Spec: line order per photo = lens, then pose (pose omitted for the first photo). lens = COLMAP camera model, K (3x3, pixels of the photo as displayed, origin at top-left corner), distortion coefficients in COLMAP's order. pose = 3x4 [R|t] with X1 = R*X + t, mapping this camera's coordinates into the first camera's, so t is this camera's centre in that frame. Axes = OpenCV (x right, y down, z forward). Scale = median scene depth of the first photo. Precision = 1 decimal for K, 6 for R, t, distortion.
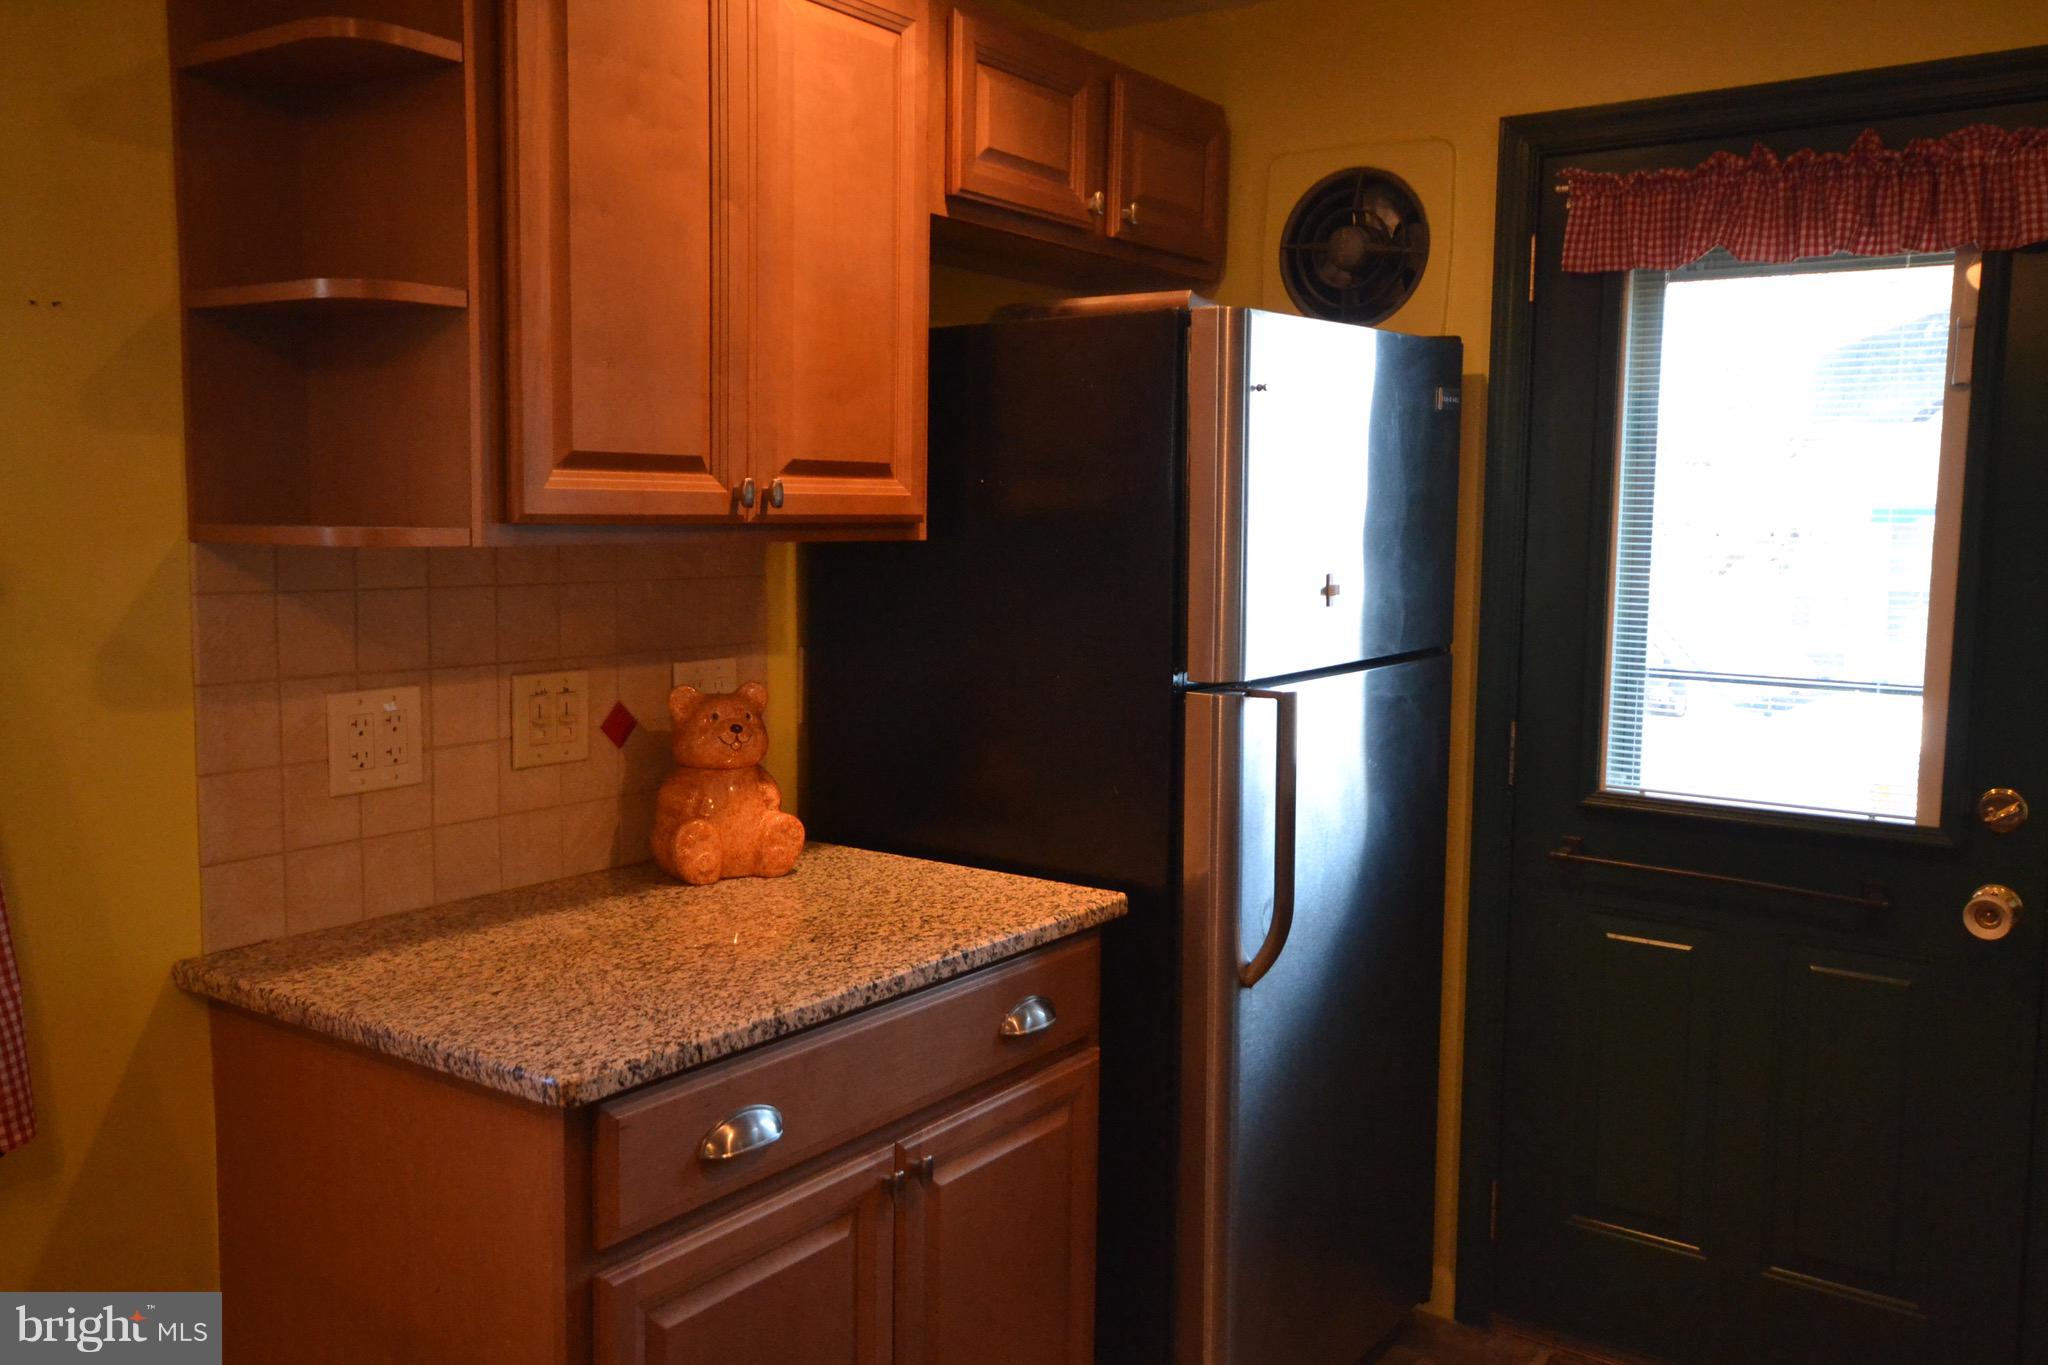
lens RADIAL K [[1722.3, 0, 1024.0], [0, 1722.3, 682.5], [0, 0, 1]] dist [0.001259, 0.060771]
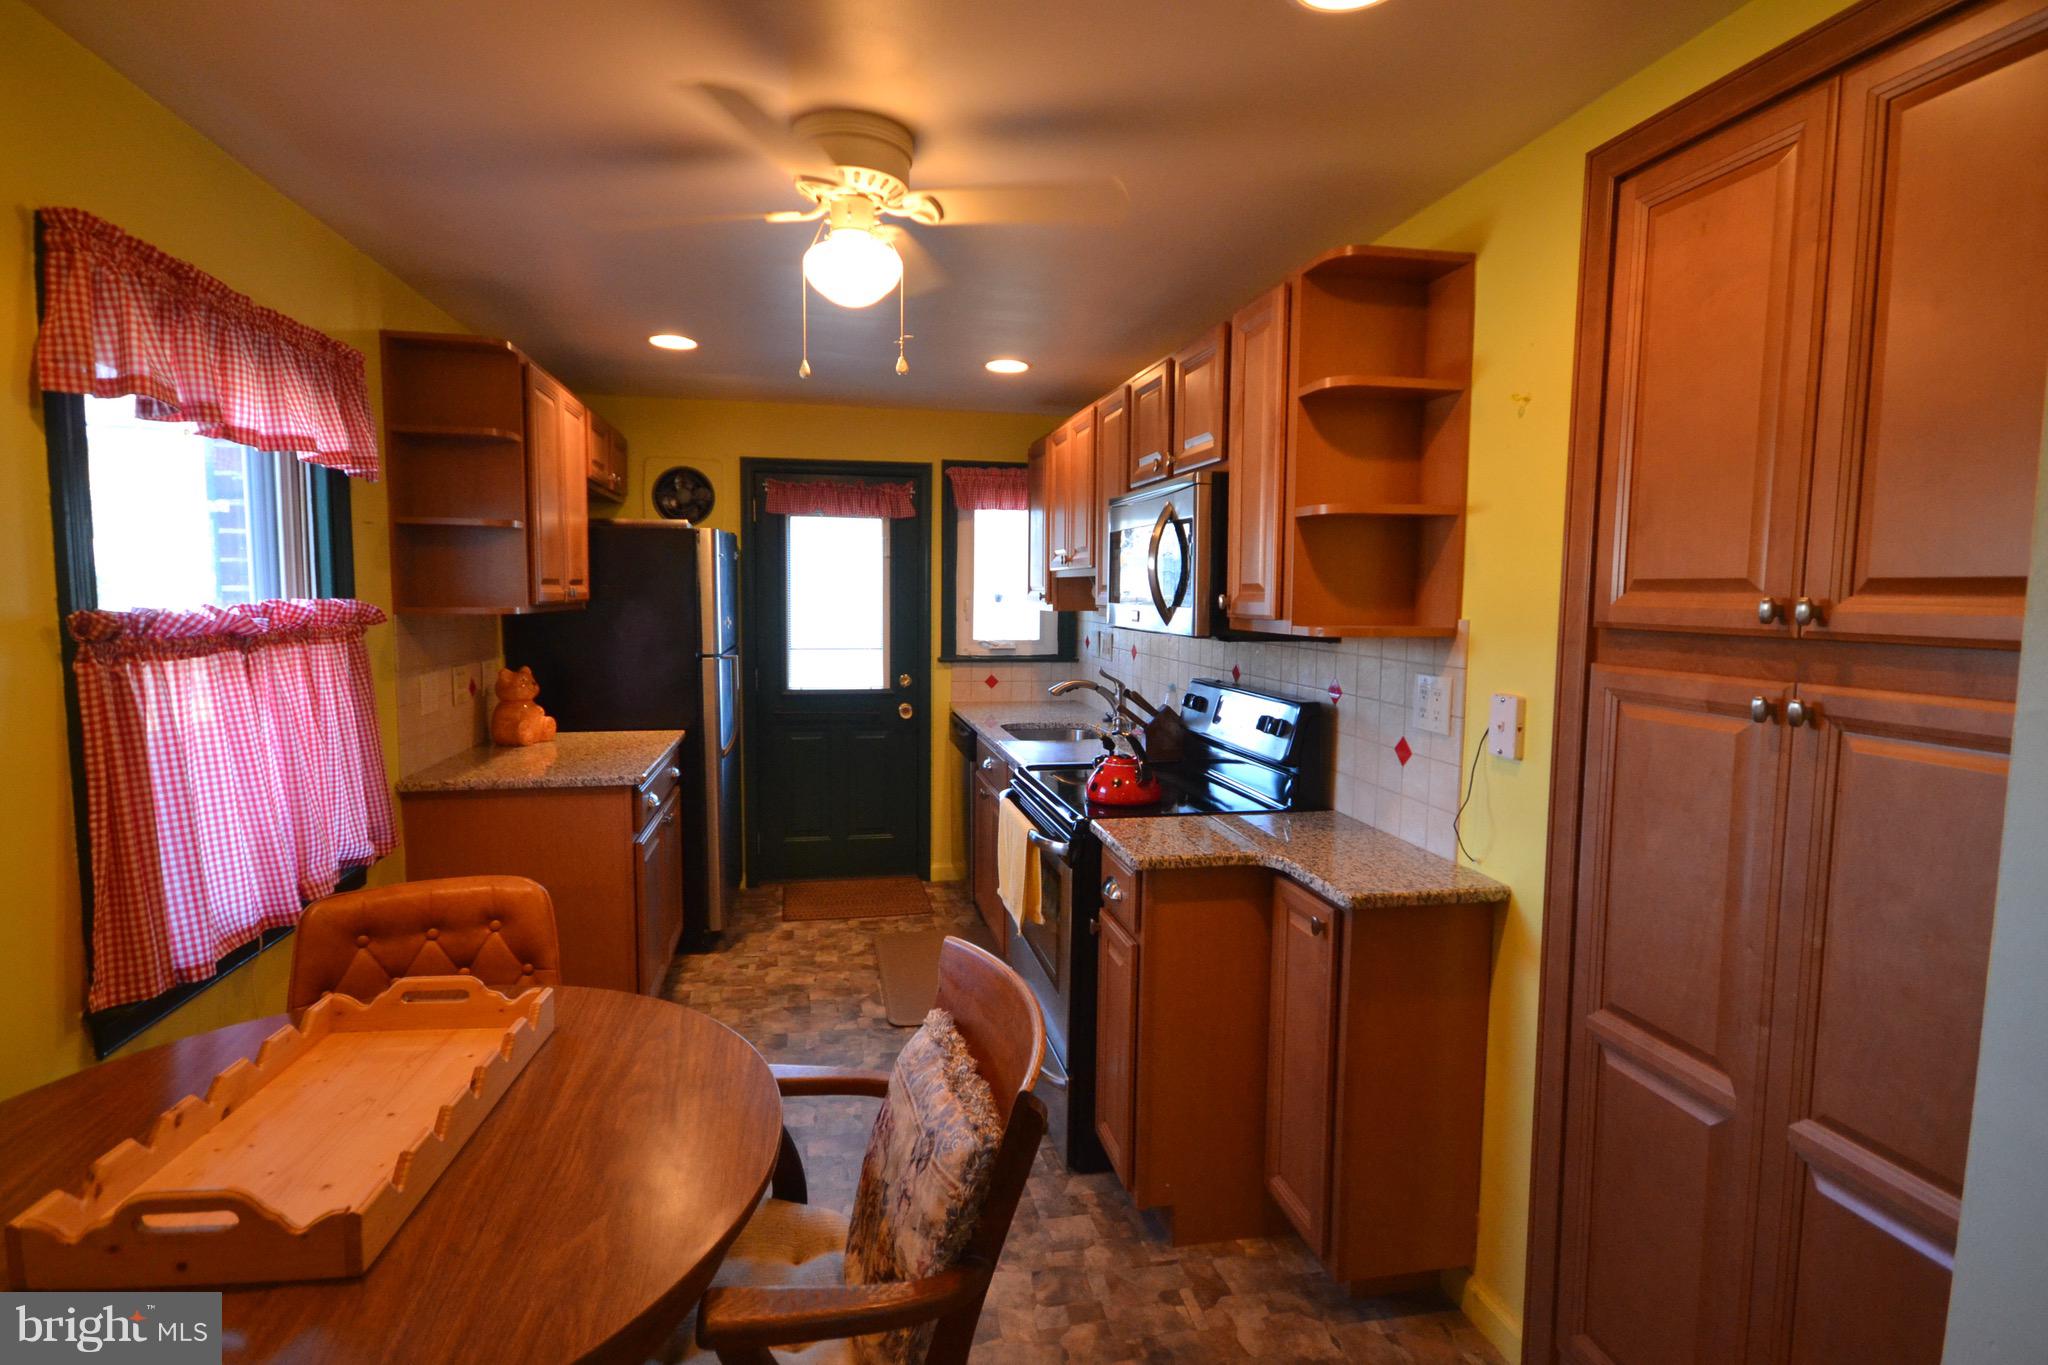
lens RADIAL K [[1012.6, 0, 1024.0], [0, 1012.6, 682.5], [0, 0, 1]] dist [0.000222, 0.000081]
pose [[0.673865, -0.073898, 0.735150, -0.747027], [0.076539, 0.996615, 0.030022, 0.034045], [-0.734879, 0.036037, 0.677240, -0.523830]]
